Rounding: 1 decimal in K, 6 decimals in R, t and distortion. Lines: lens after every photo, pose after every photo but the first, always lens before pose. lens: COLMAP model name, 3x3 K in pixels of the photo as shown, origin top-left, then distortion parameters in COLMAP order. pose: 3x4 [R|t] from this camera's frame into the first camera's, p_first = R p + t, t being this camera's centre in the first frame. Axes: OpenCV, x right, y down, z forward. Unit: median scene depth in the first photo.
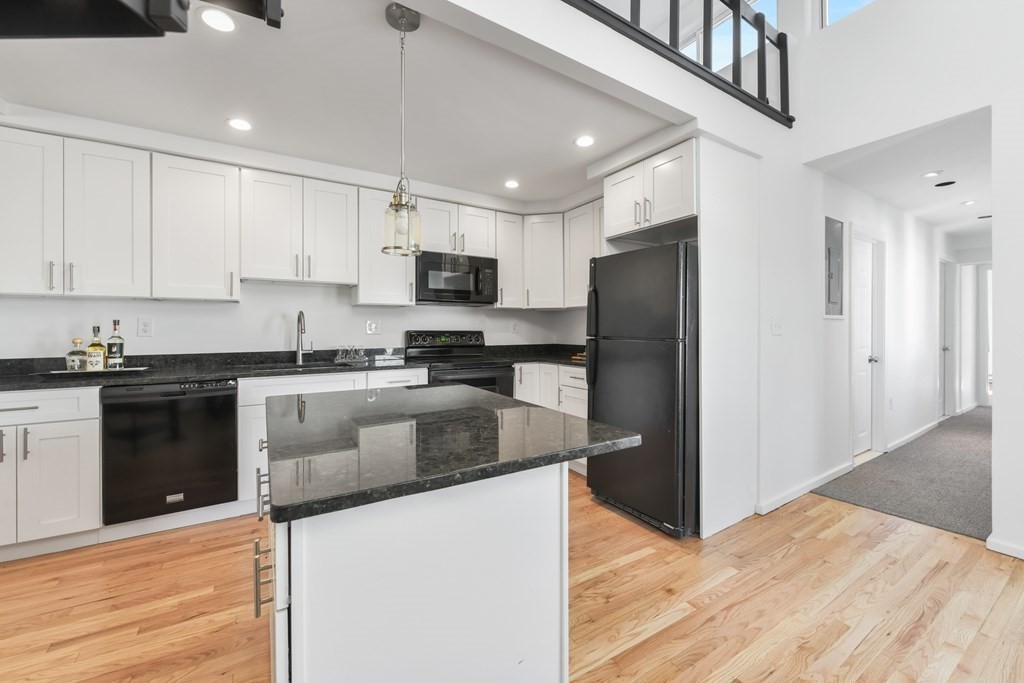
lens RADIAL K [[414.0, 0, 518.3], [0, 414.0, 328.9], [0, 0, 1]] dist [-0.005049, -0.000721]
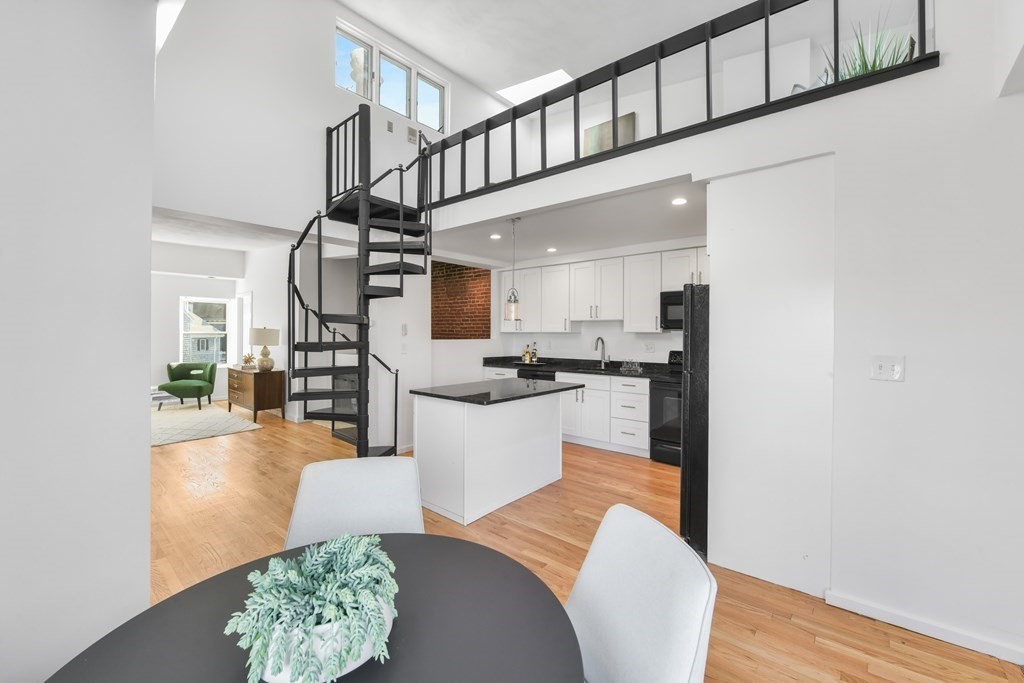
lens RADIAL K [[414.0, 0, 519.4], [0, 414.0, 333.0], [0, 0, 1]] dist [-0.005049, -0.000721]
pose [[0.302899, -0.000005, -0.953023, 1.169835], [-0.007771, 0.999967, -0.002475, -0.062960], [0.952991, 0.008156, 0.302889, 0.193949]]
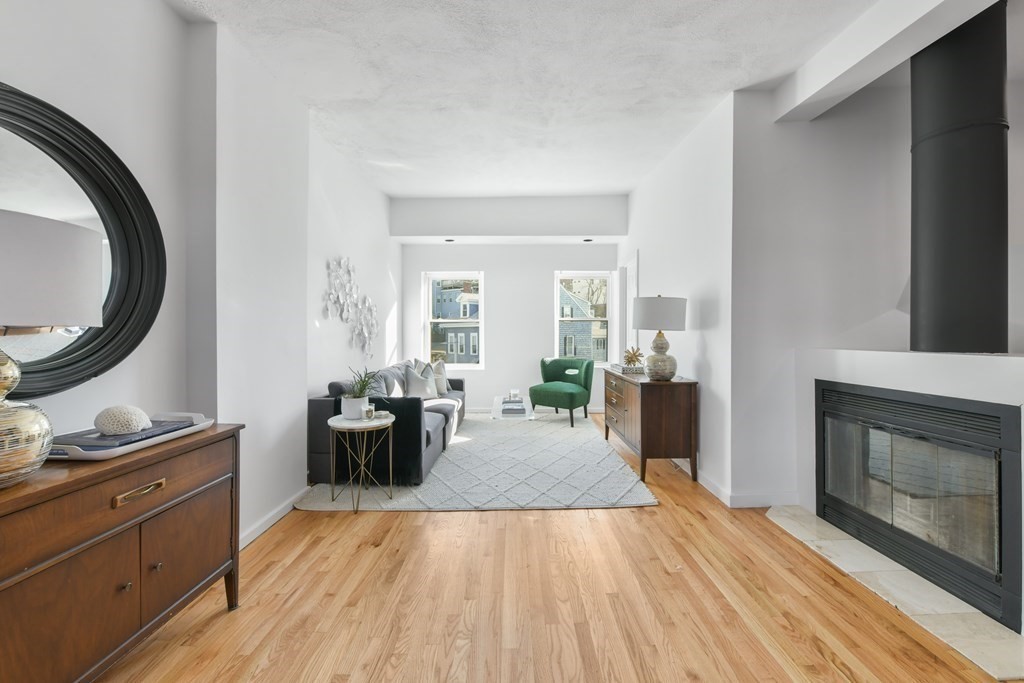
lens RADIAL K [[414.0, 0, 522.8], [0, 414.0, 336.6], [0, 0, 1]] dist [-0.005049, -0.000721]
pose [[-0.514911, 0.002491, -0.857240, -0.332531], [-0.004594, 0.999973, 0.005666, 0.030506], [0.857231, 0.006856, -0.514886, -0.210867]]
